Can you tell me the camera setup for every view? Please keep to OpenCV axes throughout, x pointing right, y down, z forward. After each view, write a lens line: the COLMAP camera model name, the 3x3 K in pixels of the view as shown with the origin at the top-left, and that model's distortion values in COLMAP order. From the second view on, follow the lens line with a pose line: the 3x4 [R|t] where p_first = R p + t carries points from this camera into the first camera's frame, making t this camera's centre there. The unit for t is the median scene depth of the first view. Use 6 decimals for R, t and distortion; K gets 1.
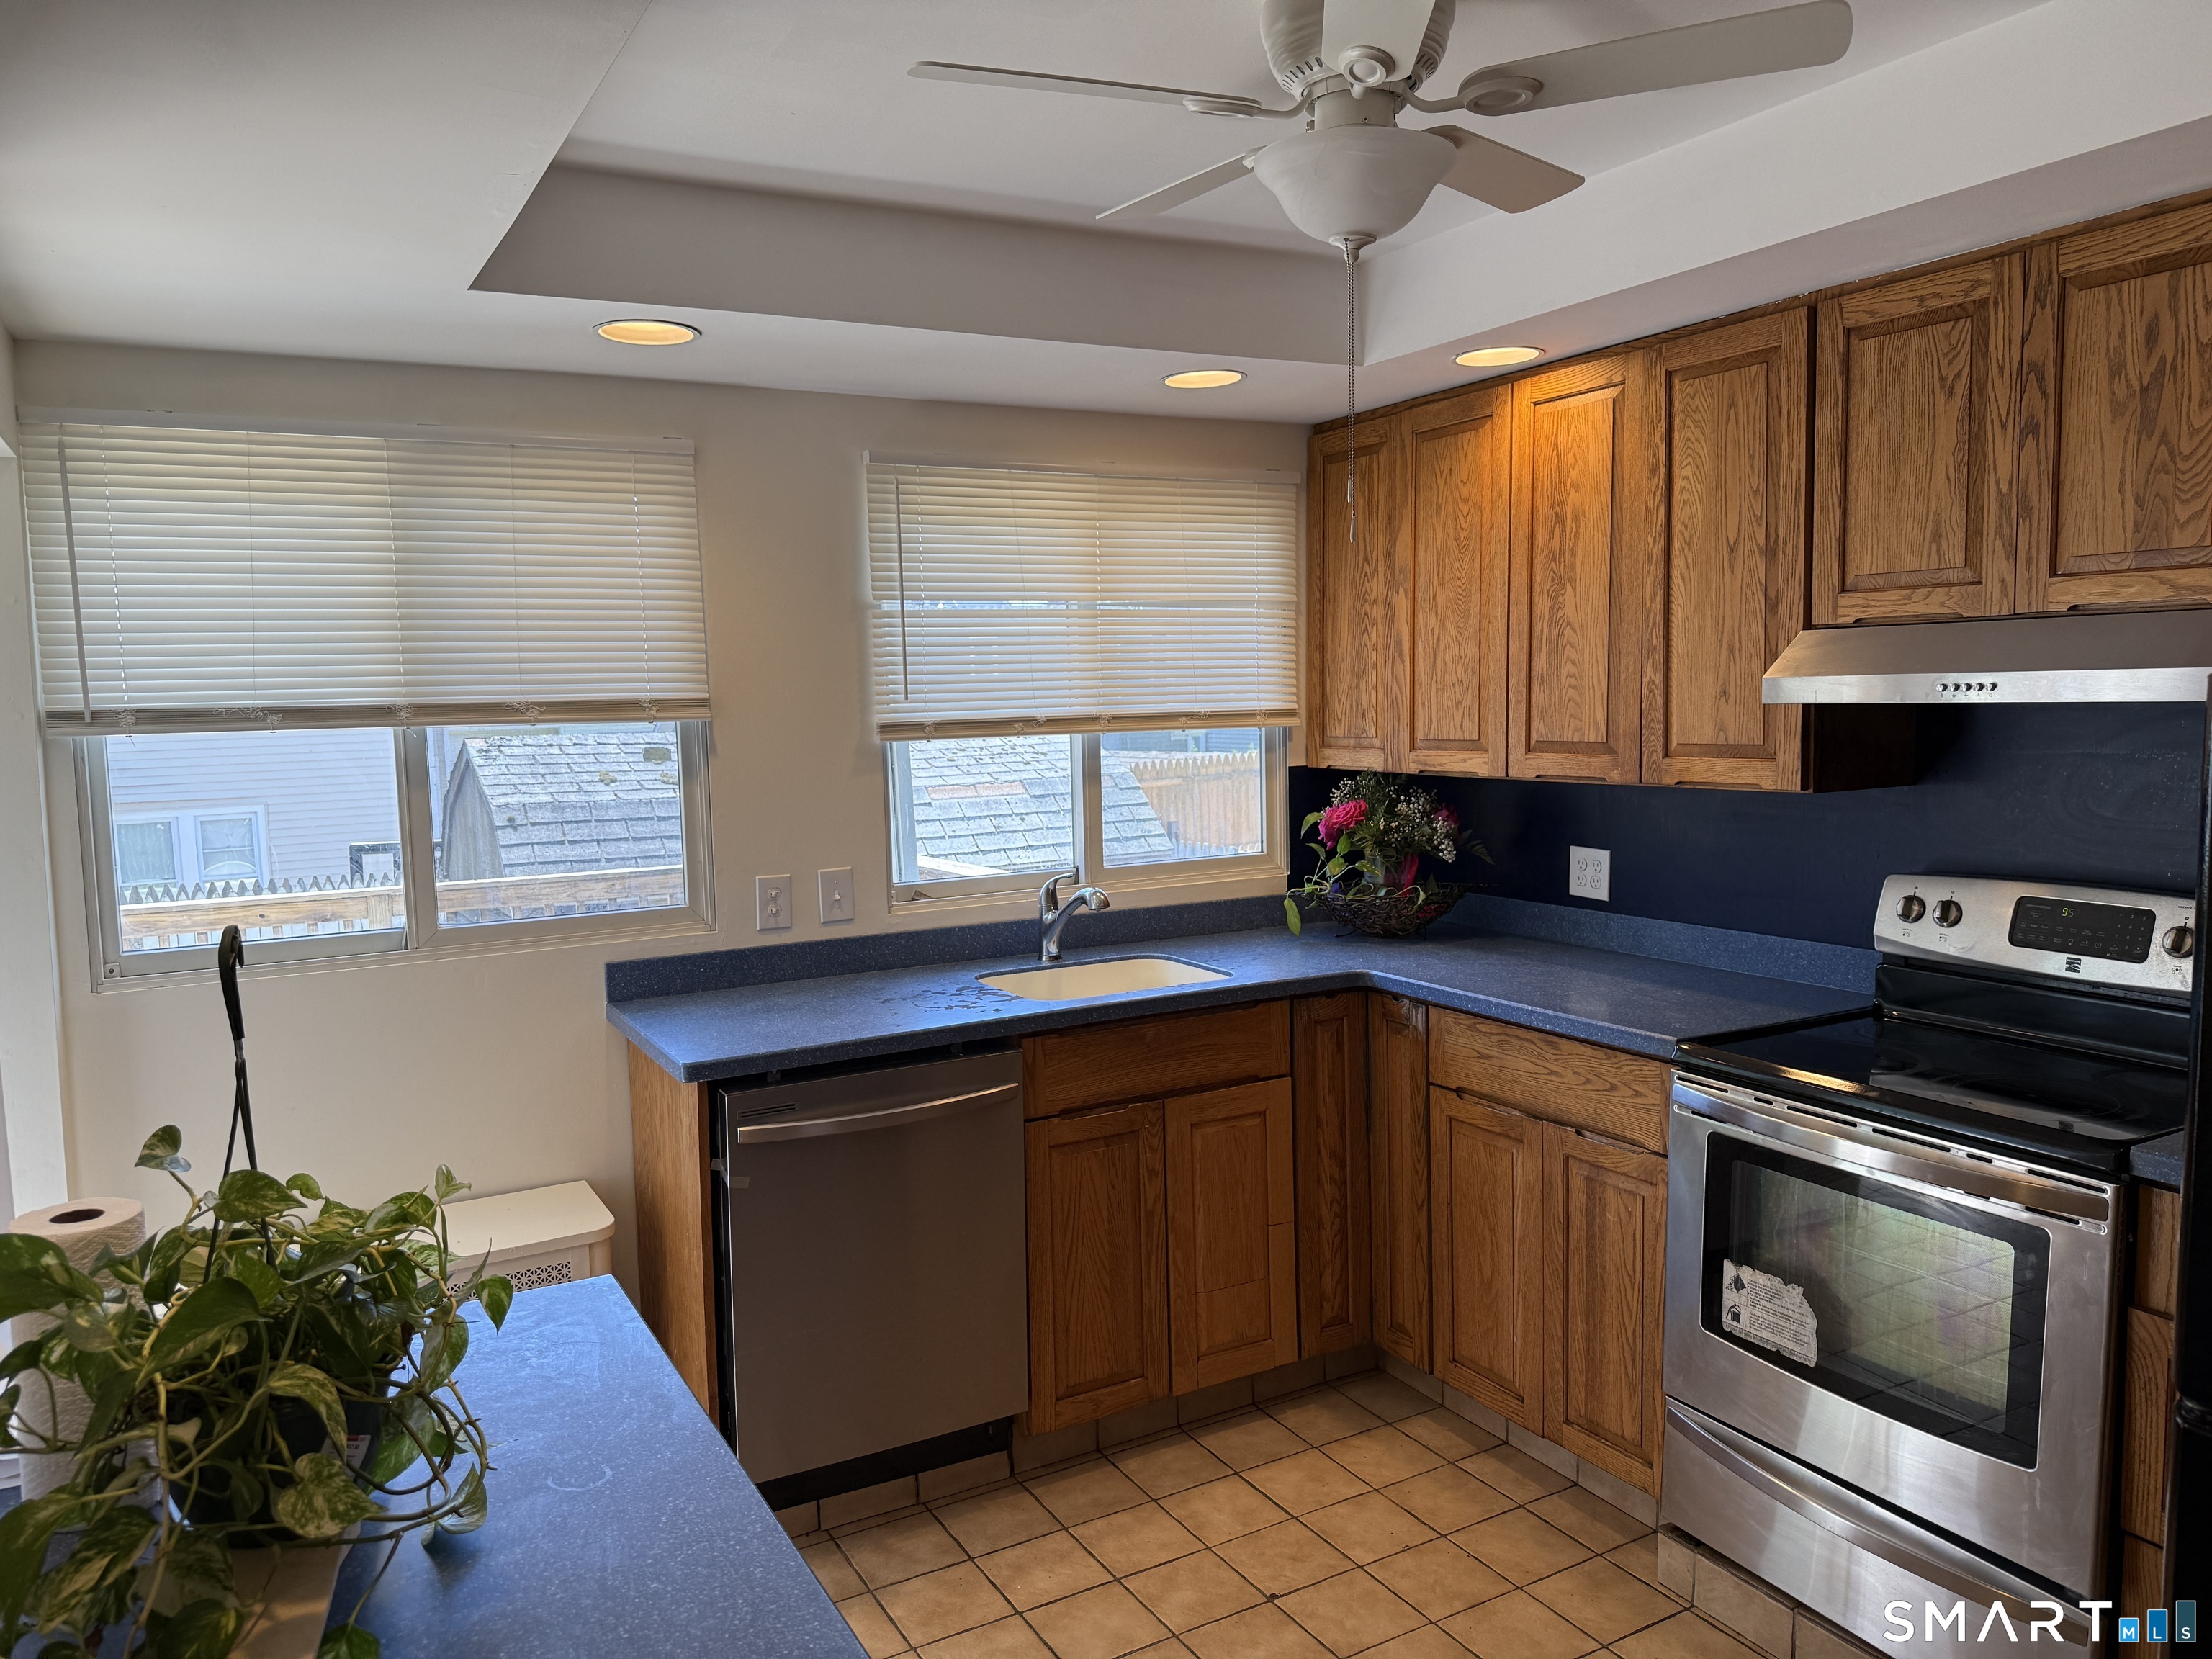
lens RADIAL K [[1582.6, 0, 1106.0], [0, 1582.6, 829.5], [0, 0, 1]] dist [0.086472, -0.115578]
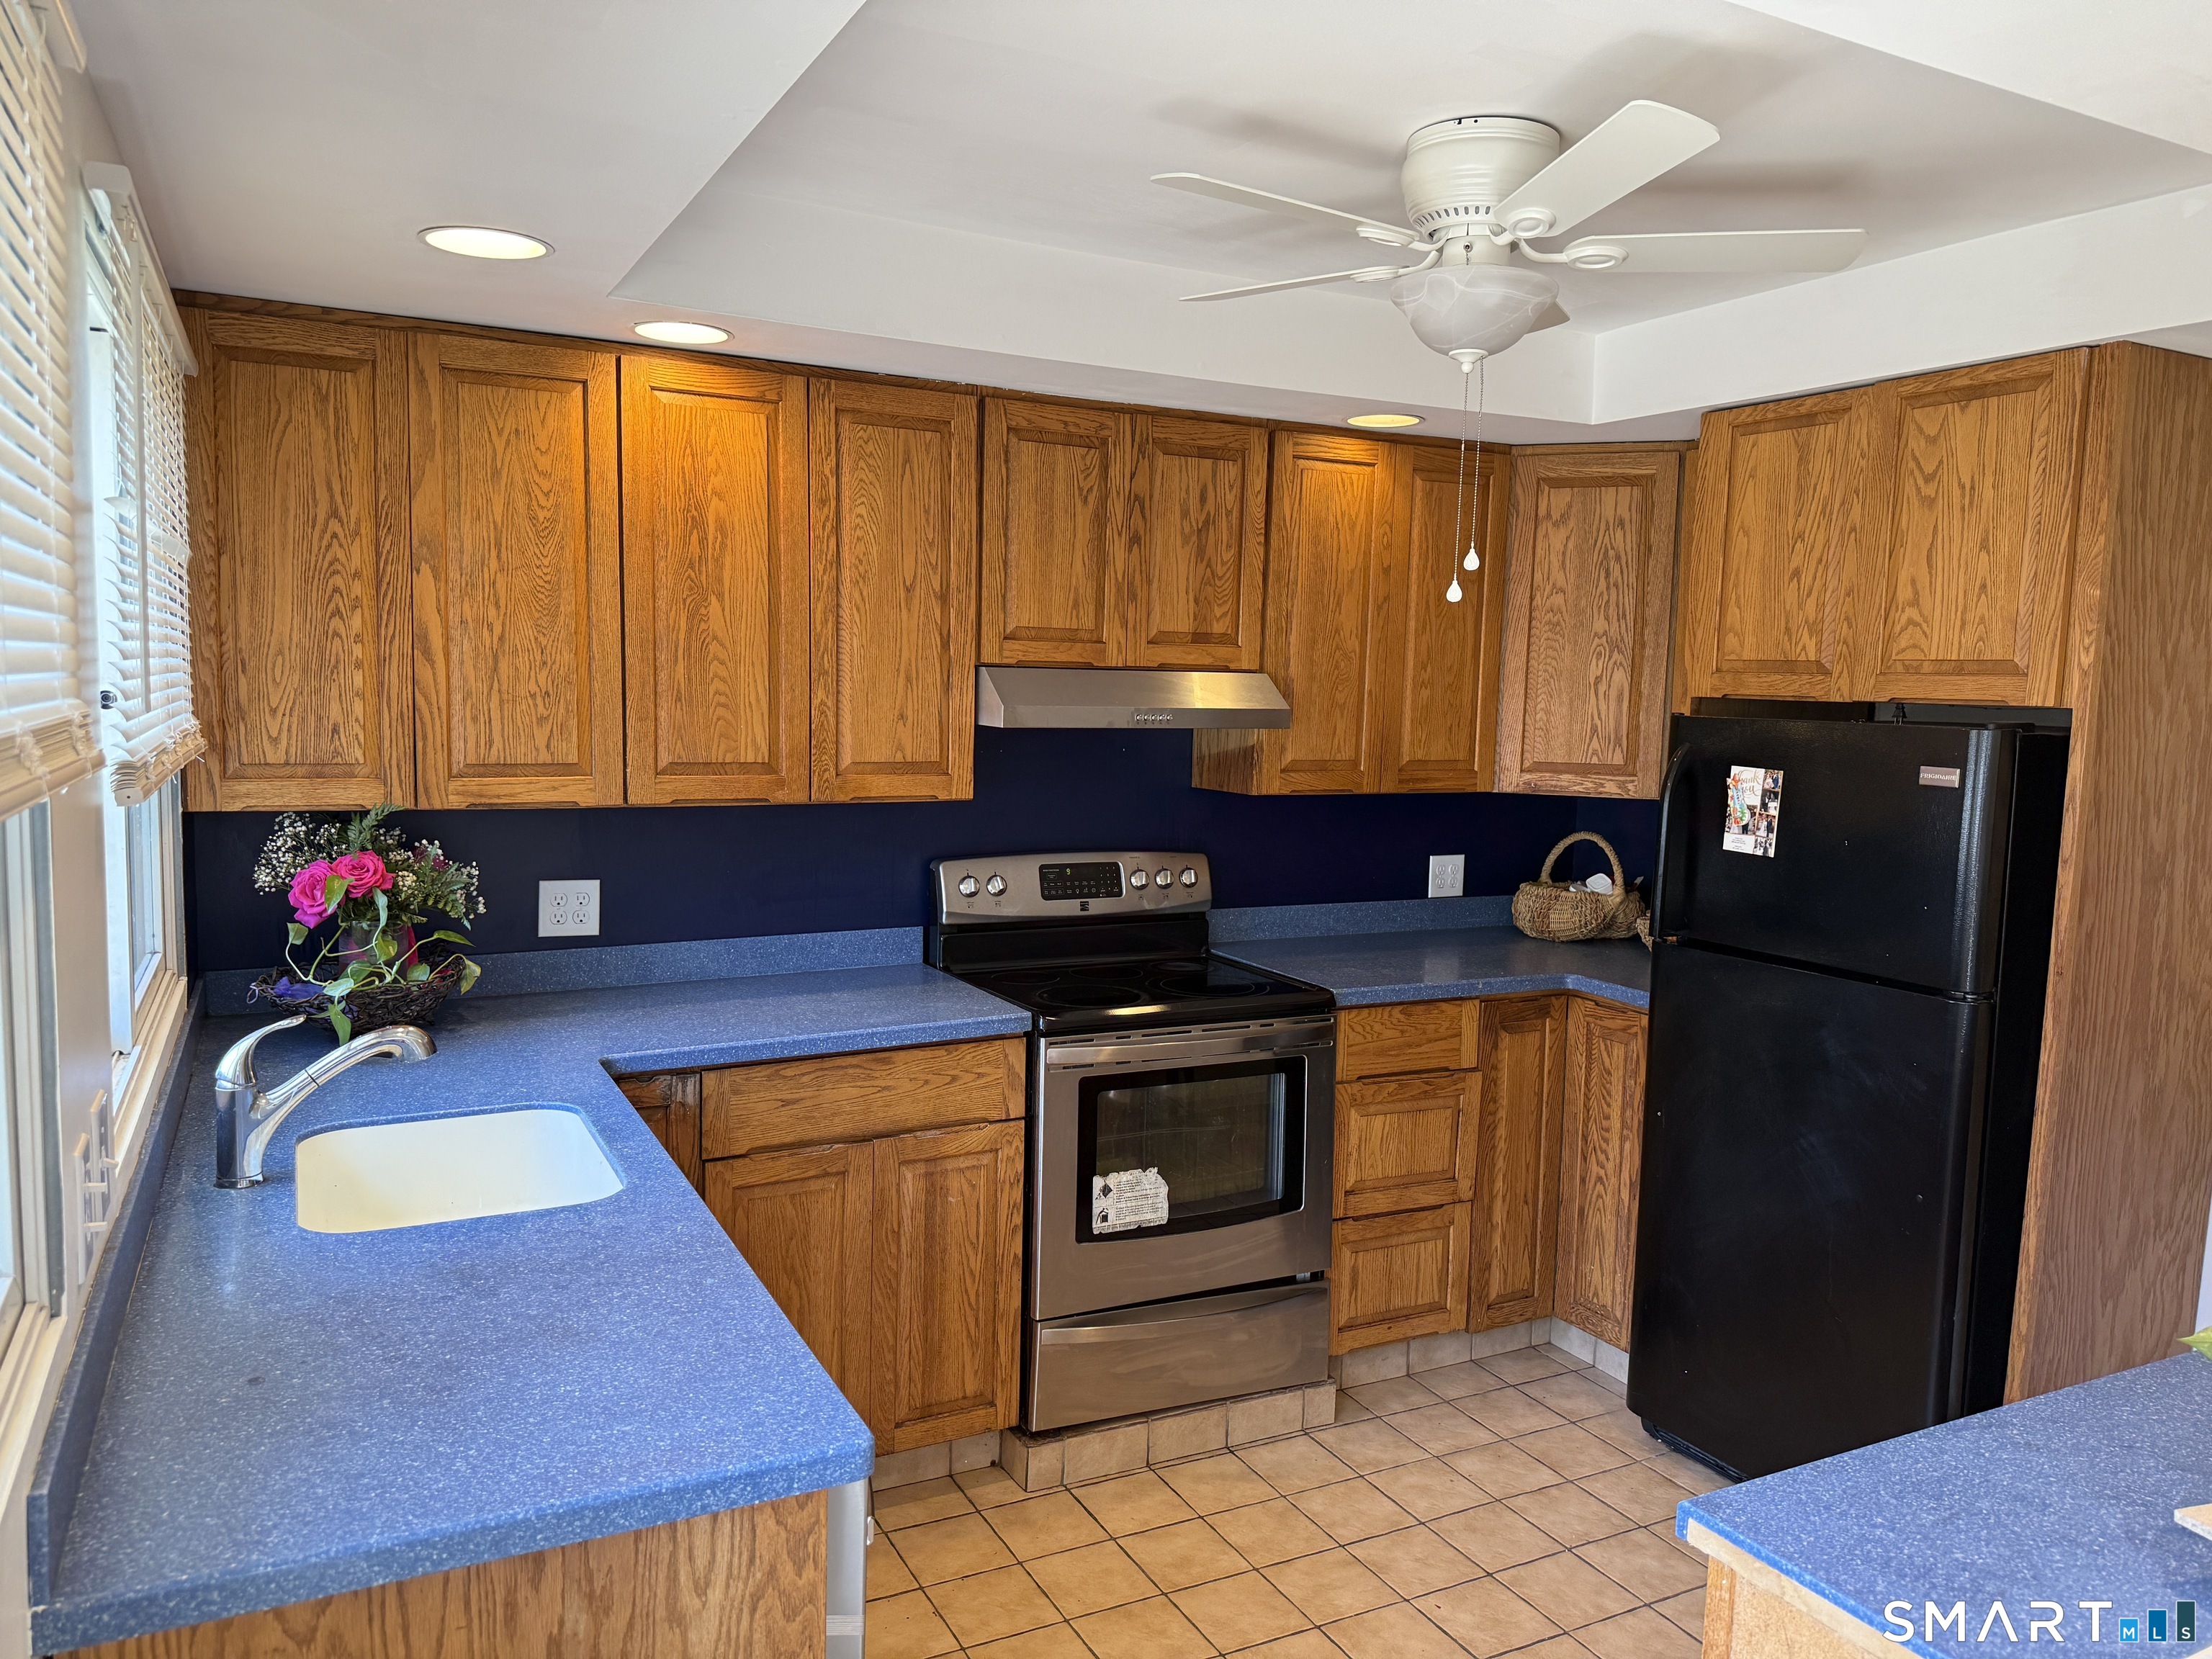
lens RADIAL K [[1544.0, 0, 1114.3], [0, 1544.0, 818.2], [0, 0, 1]] dist [0.217178, -0.411847]
pose [[0.029579, -0.064760, 0.997462, -0.726220], [0.065935, 0.995852, 0.062700, -0.074687], [-0.997385, 0.063913, 0.033726, 0.844098]]
